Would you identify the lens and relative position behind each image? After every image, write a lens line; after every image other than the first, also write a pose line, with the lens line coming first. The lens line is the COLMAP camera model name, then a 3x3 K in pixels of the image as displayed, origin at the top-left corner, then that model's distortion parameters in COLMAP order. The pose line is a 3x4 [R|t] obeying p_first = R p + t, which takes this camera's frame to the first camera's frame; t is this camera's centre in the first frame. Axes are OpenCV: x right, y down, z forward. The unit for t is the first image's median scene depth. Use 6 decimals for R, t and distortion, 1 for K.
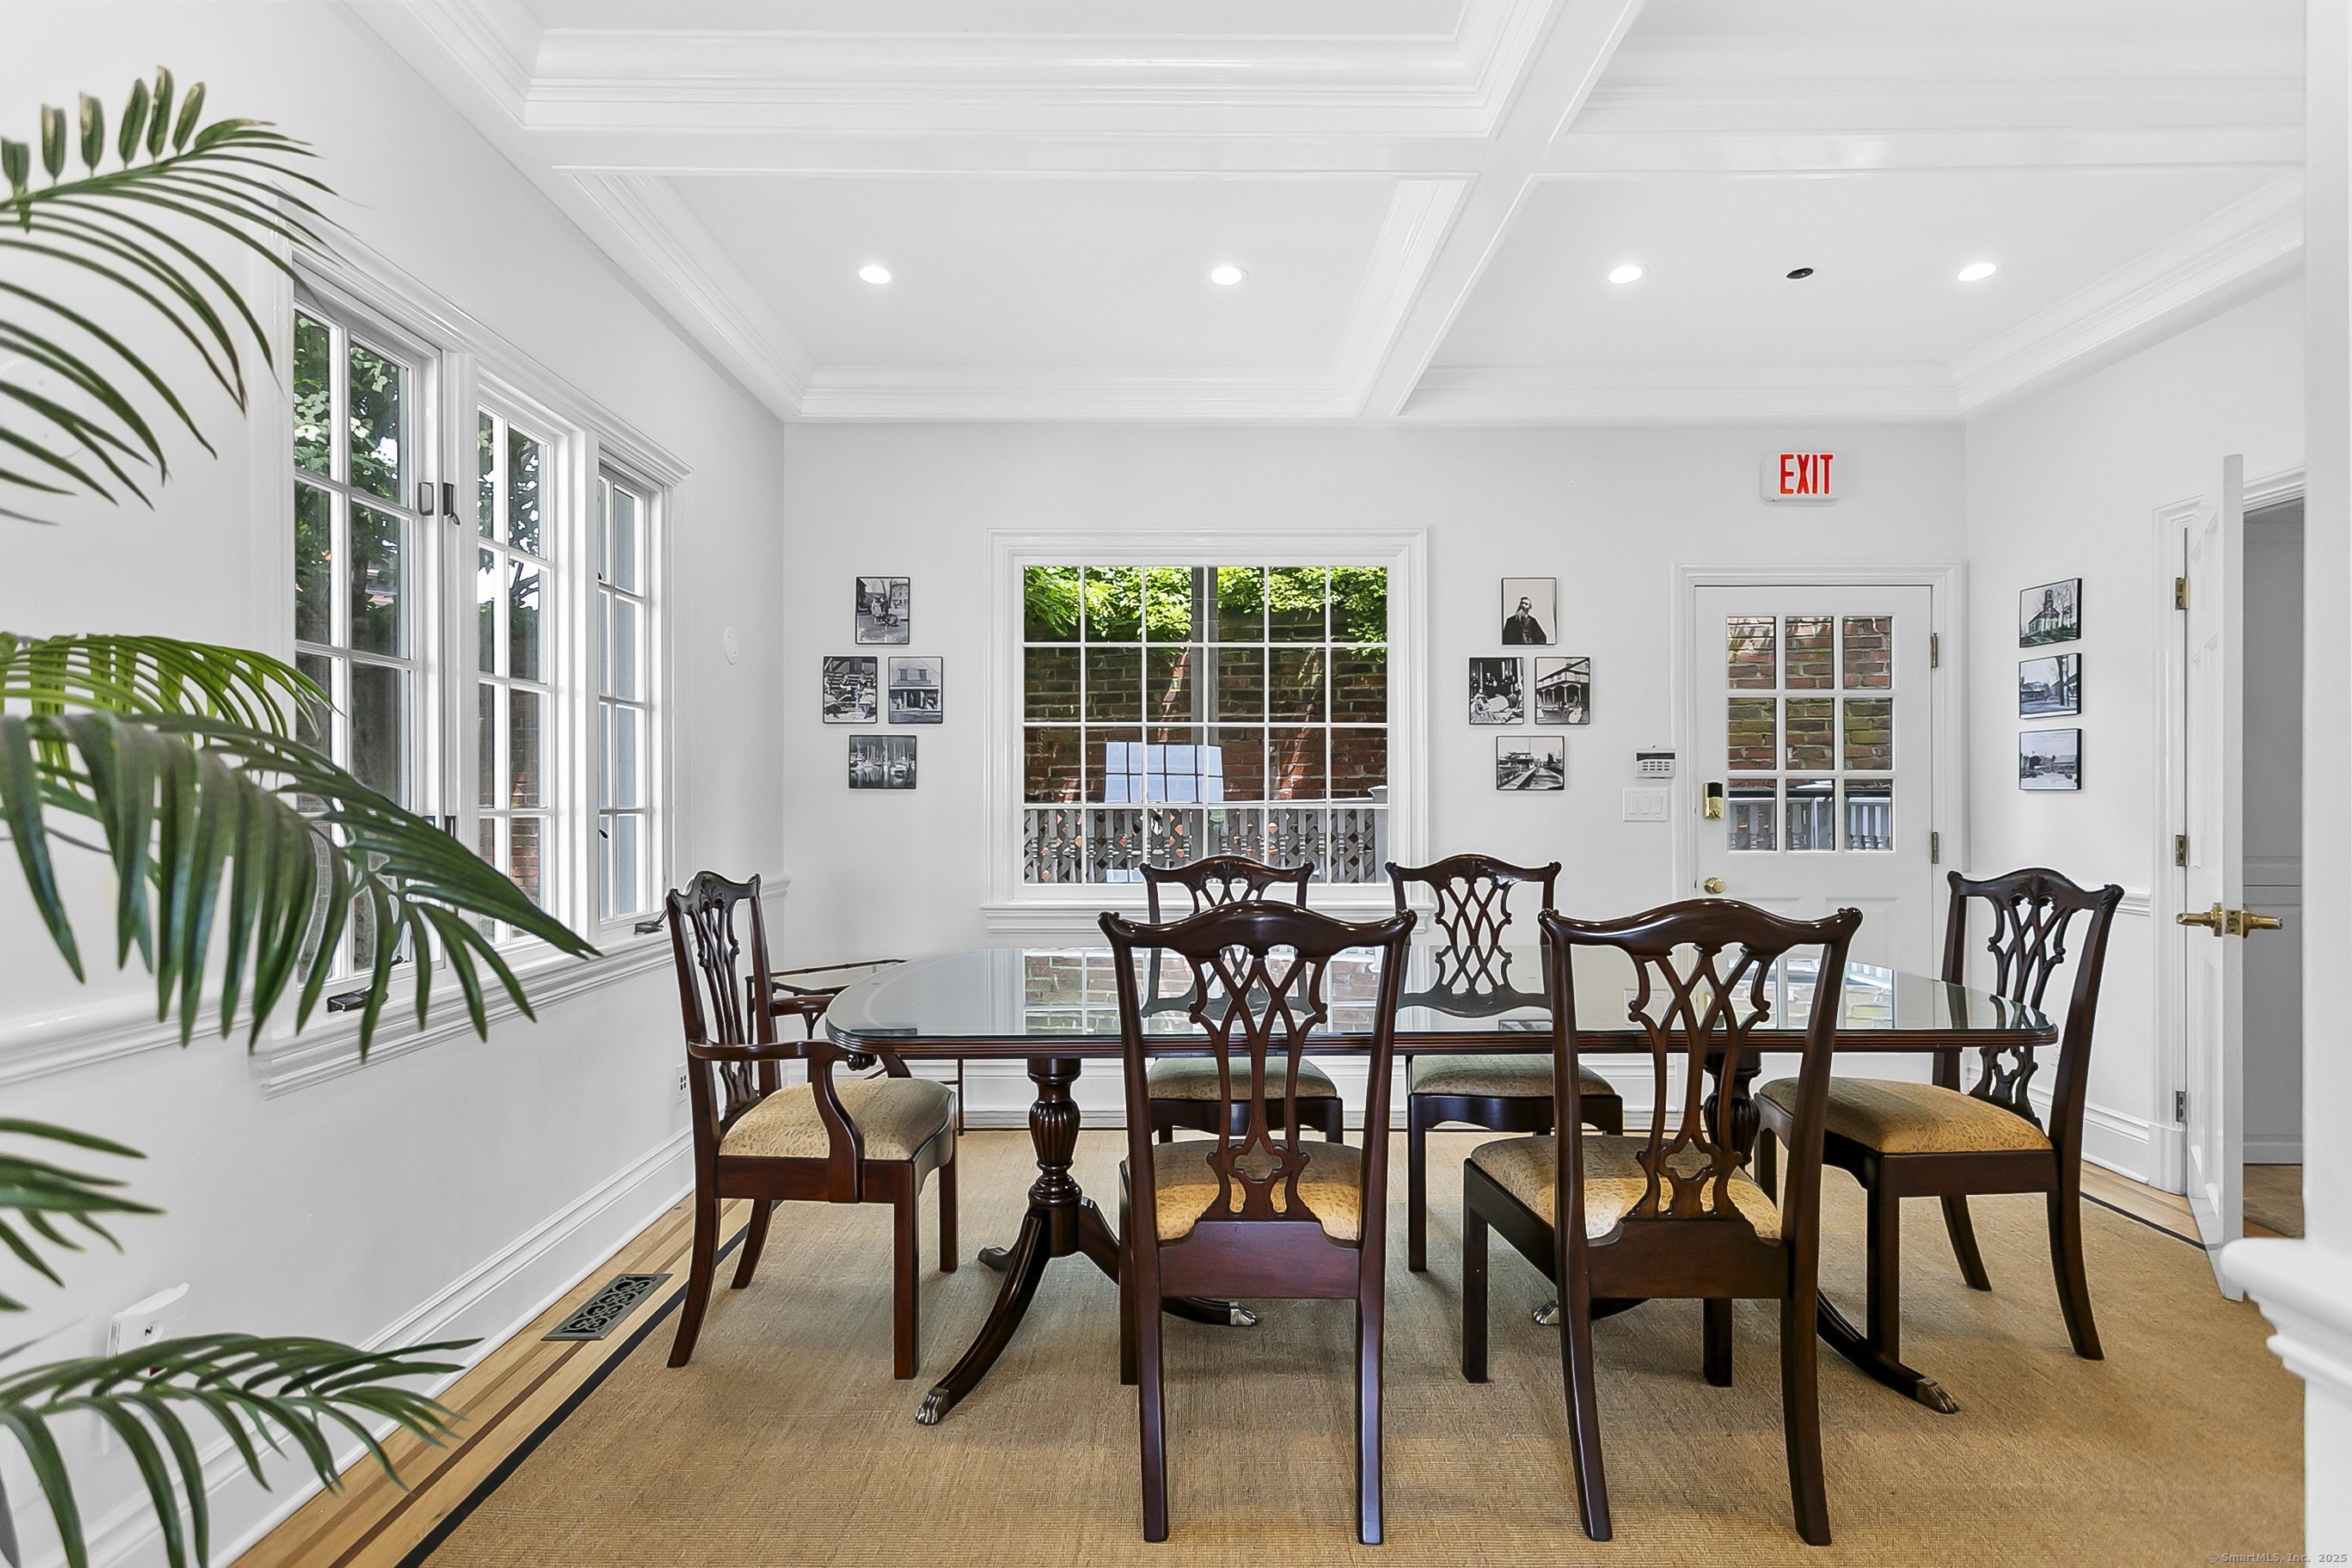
lens RADIAL K [[1142.8, 0, 1175.4], [0, 1142.8, 790.1], [0, 0, 1]] dist [0.002798, 0.006139]
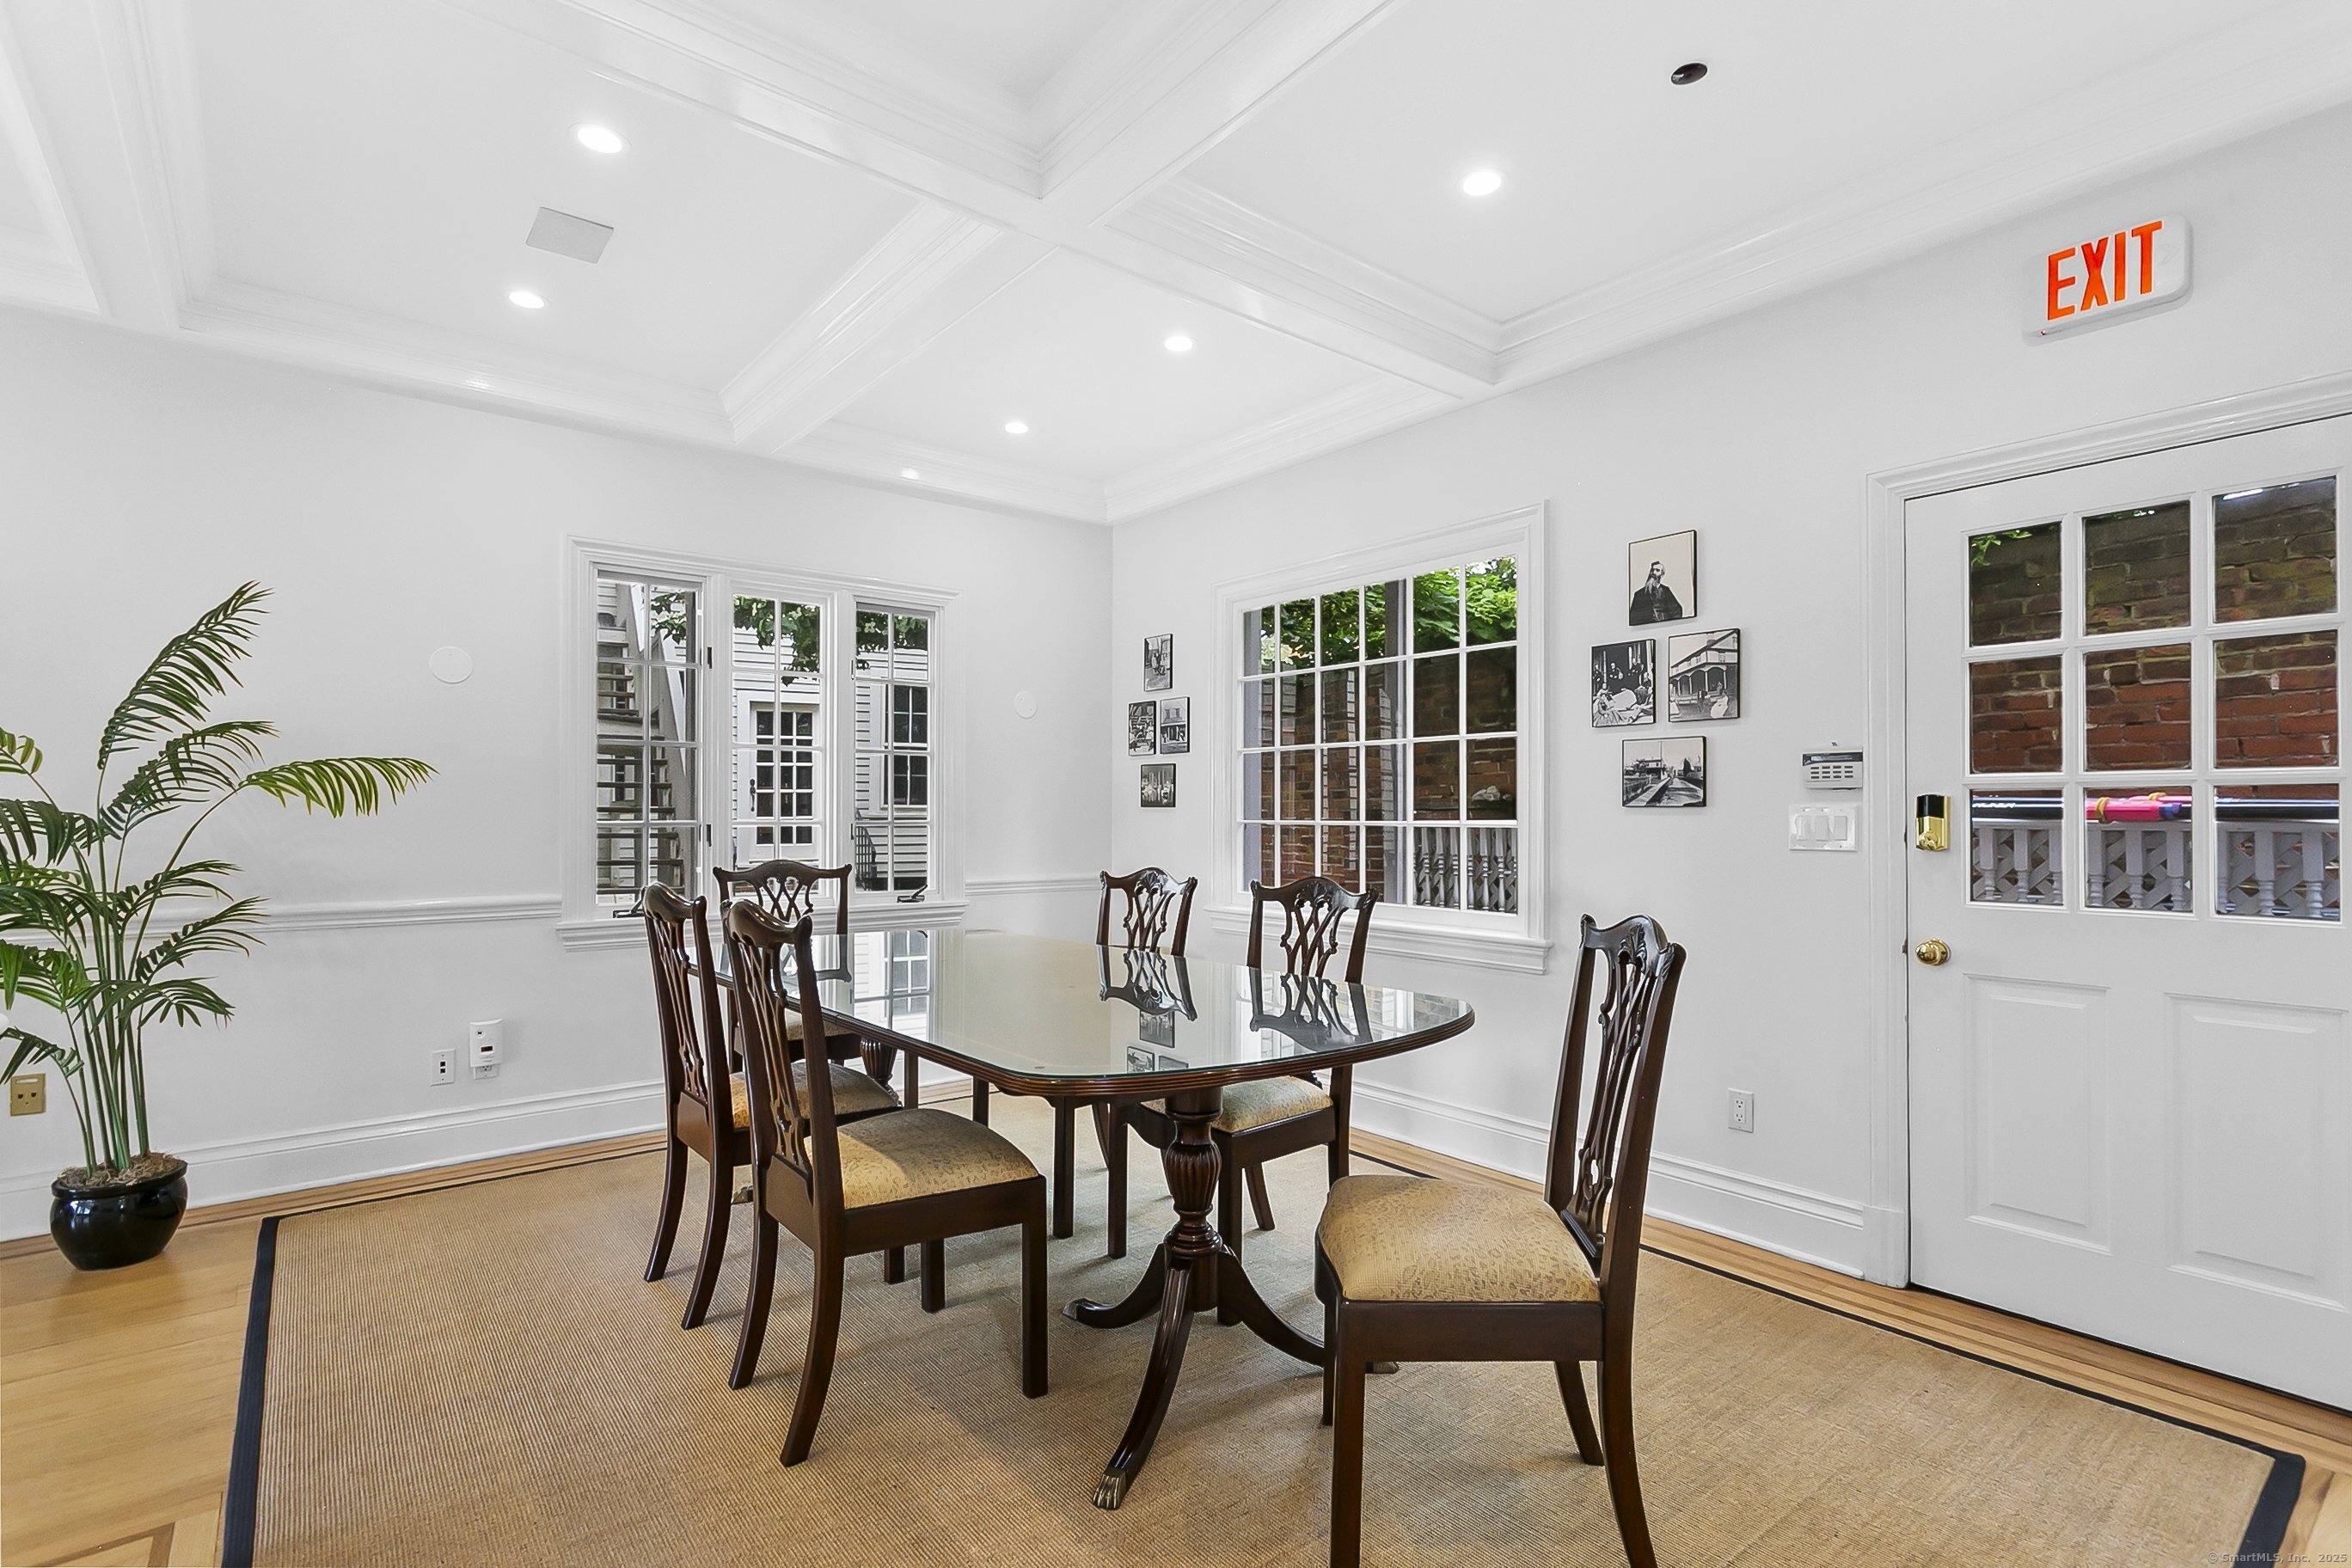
lens RADIAL K [[1109.4, 0, 1179.0], [0, 1109.4, 796.1], [0, 0, 1]] dist [0.003488, 0.001141]
pose [[0.628895, -0.010079, -0.777425, 0.693052], [0.015085, 0.999886, -0.000760, -0.011904], [0.777344, -0.011250, 0.628976, 0.262479]]
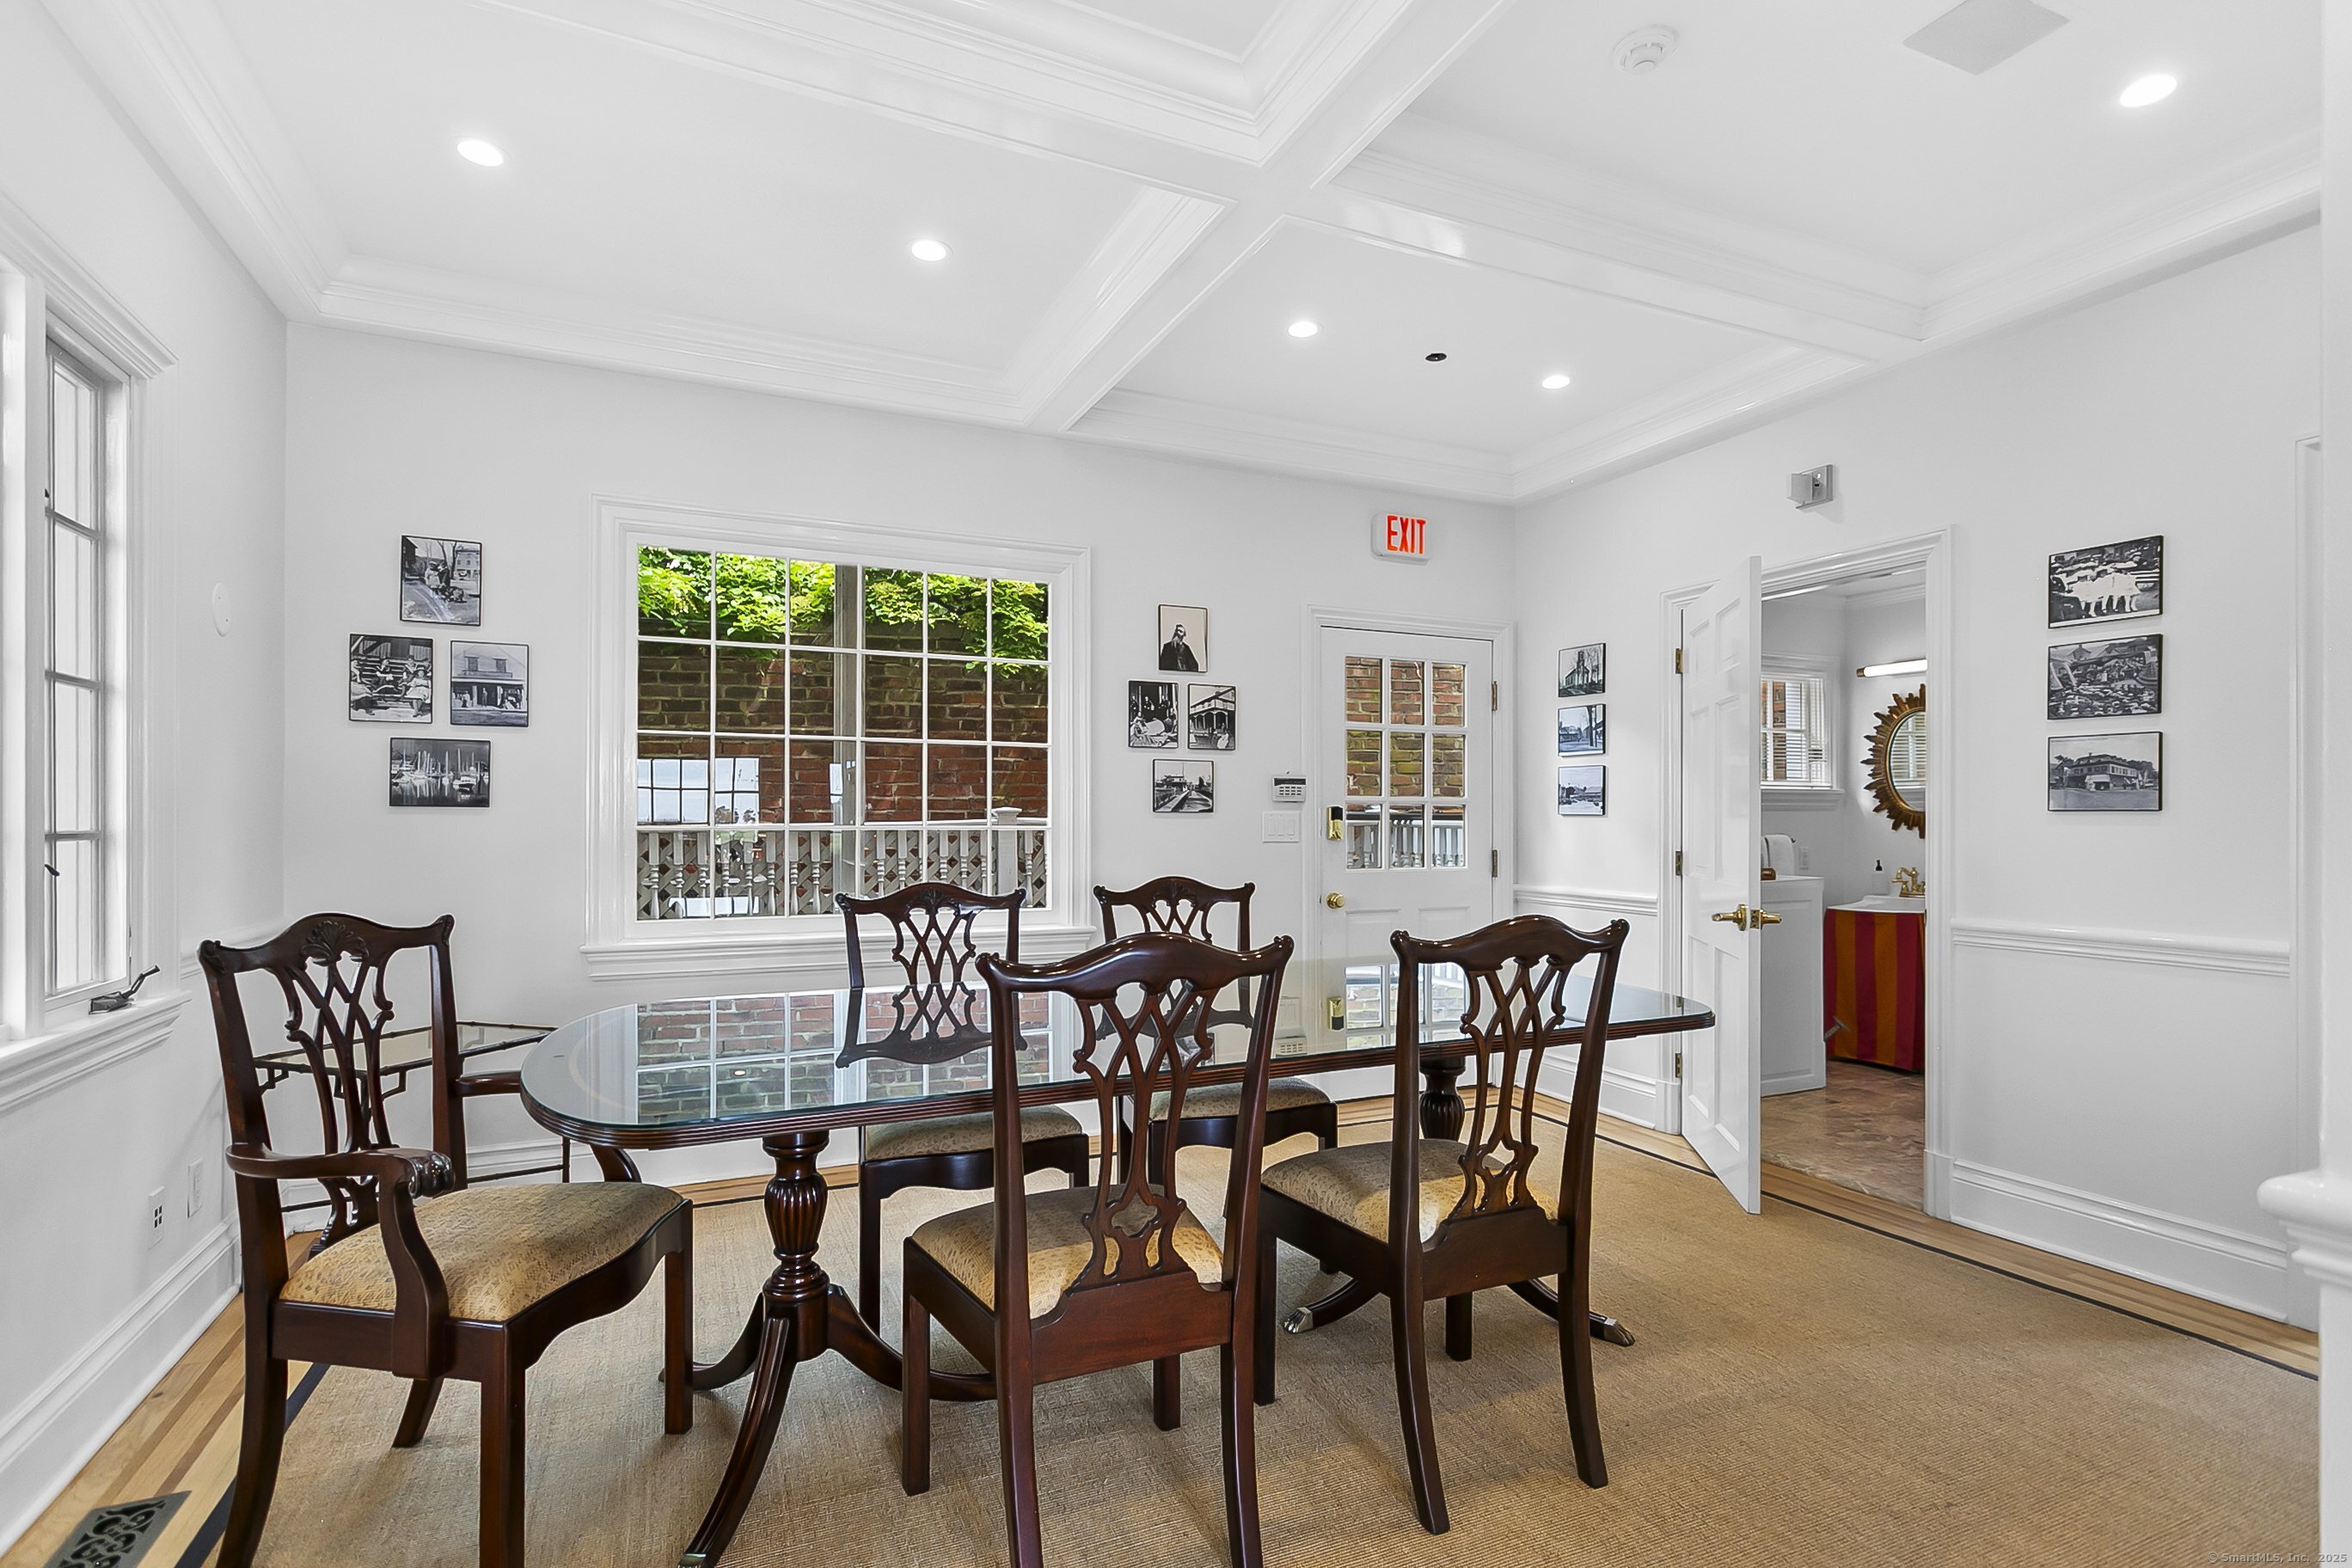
lens RADIAL K [[1148.2, 0, 1181.0], [0, 1148.2, 804.8], [0, 0, 1]] dist [0.003965, 0.001254]
pose [[0.907903, 0.008212, 0.419099, -0.124695], [-0.006132, 0.999961, -0.006309, -0.000434], [-0.419135, 0.003158, 0.907918, 0.062631]]
